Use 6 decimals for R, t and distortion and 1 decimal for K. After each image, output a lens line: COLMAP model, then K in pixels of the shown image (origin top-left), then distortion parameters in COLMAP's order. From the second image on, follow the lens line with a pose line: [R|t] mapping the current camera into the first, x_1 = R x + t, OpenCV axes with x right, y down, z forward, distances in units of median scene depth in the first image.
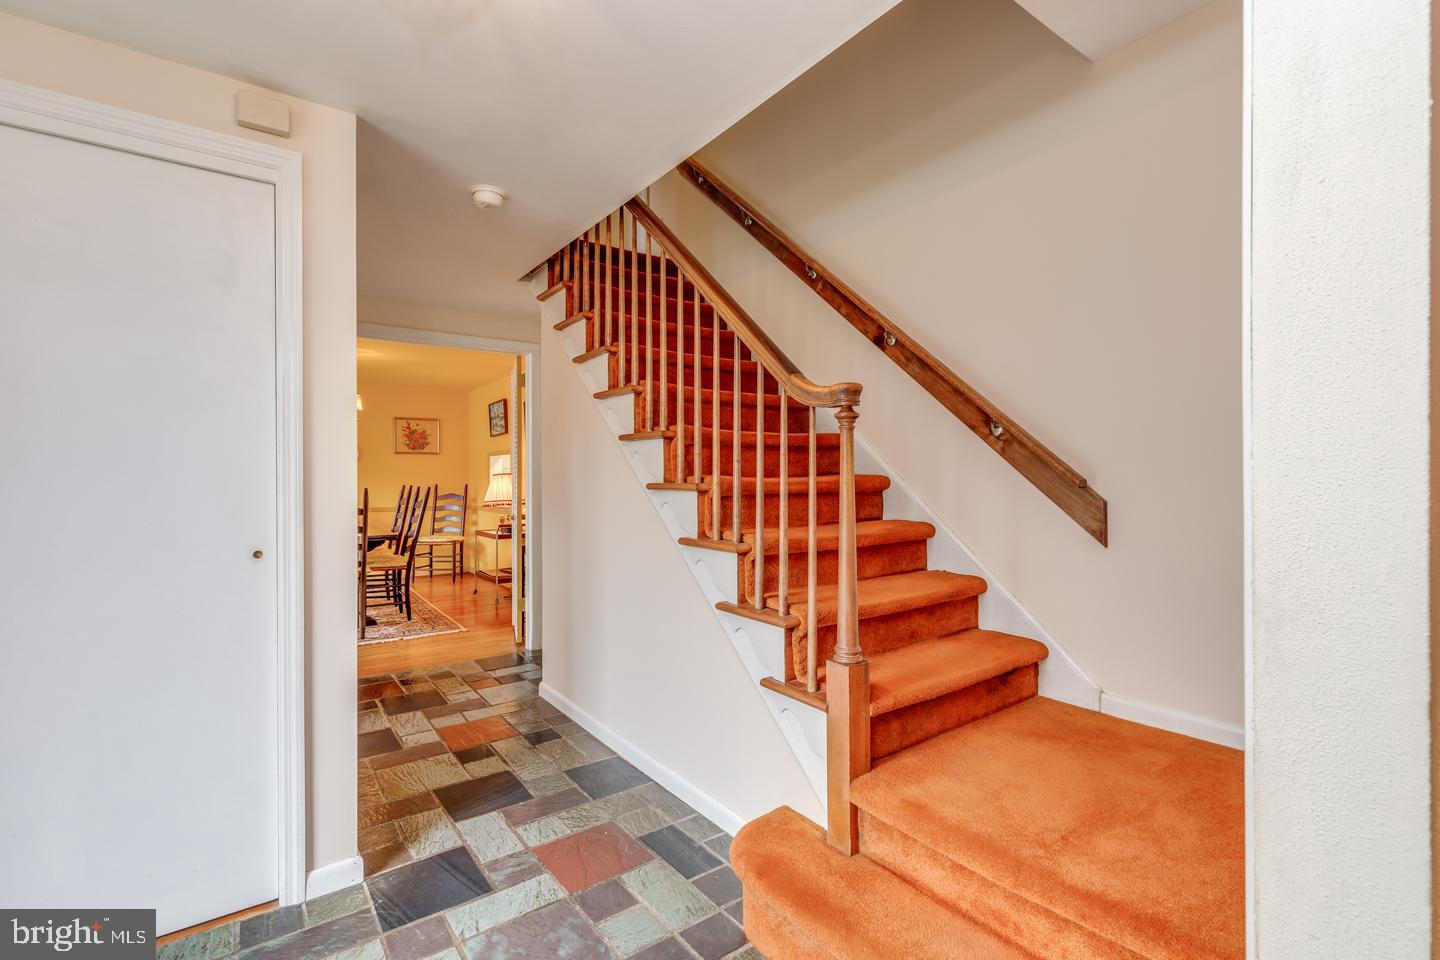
lens RADIAL K [[649.0, 0, 720.0], [0, 649.0, 477.3], [0, 0, 1]] dist [0.007900, -0.000196]
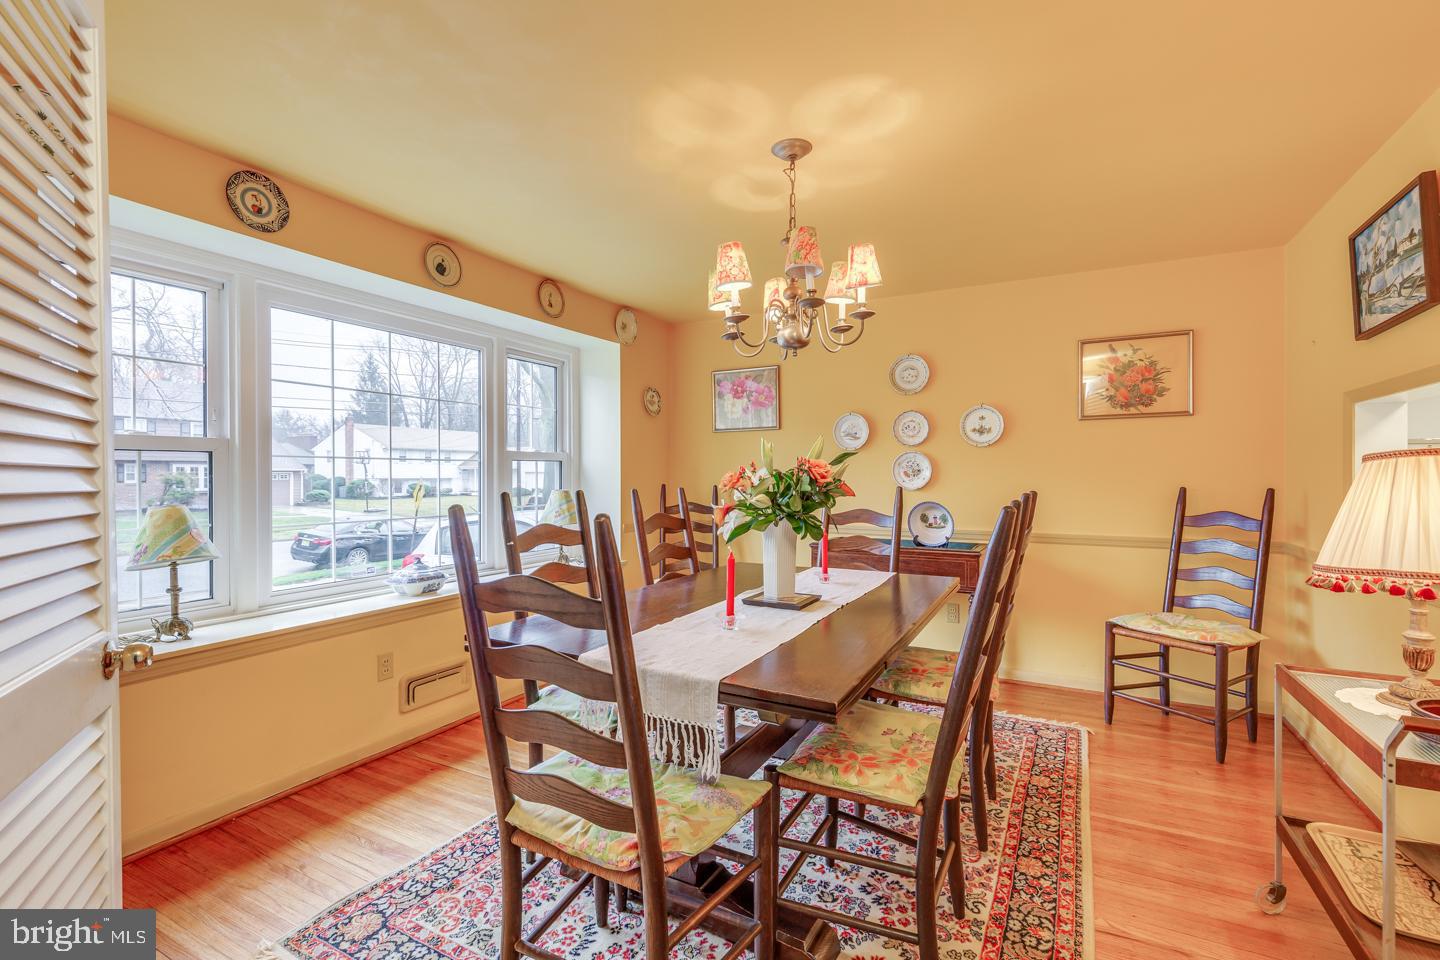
lens RADIAL K [[649.0, 0, 719.6], [0, 649.0, 477.8], [0, 0, 1]] dist [0.007900, -0.000196]
pose [[0.437889, 0.003506, -0.899022, -0.198108], [0.000551, 0.999991, 0.004168, 0.002834], [0.899029, -0.002321, 0.437883, 0.568841]]
